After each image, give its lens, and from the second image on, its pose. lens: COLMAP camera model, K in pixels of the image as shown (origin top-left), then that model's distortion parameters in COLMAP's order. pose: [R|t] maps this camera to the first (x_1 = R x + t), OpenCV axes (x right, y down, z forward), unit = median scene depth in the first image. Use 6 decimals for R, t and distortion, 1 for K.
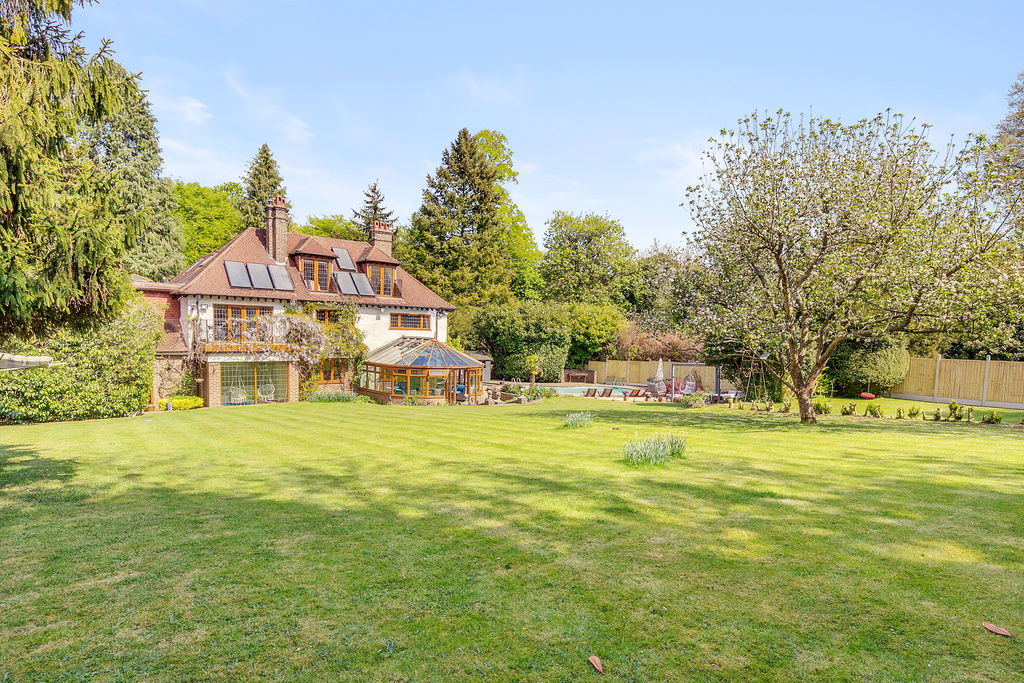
lens RADIAL K [[572.0, 0, 511.7], [0, 572.0, 352.6], [0, 0, 1]] dist [0.003016, 0.002000]
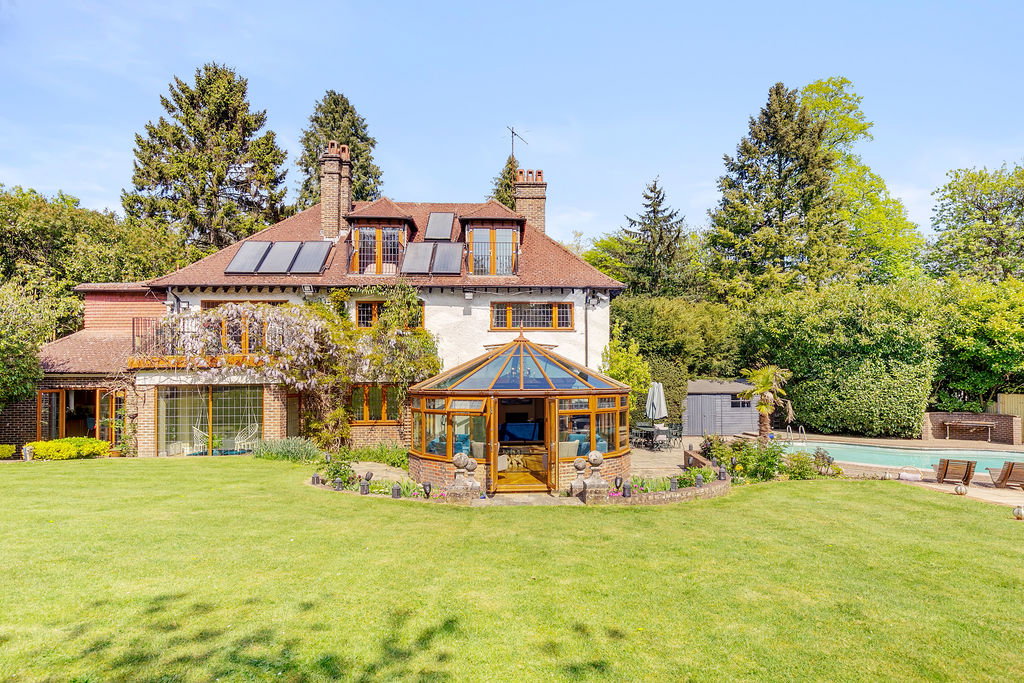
lens RADIAL K [[572.0, 0, 511.7], [0, 572.0, 352.6], [0, 0, 1]] dist [0.003016, 0.002000]
pose [[0.806861, -0.053982, -0.588270, 0.096531], [0.003432, 0.996228, -0.086710, 0.021312], [0.590732, 0.067944, 0.804002, 0.418681]]
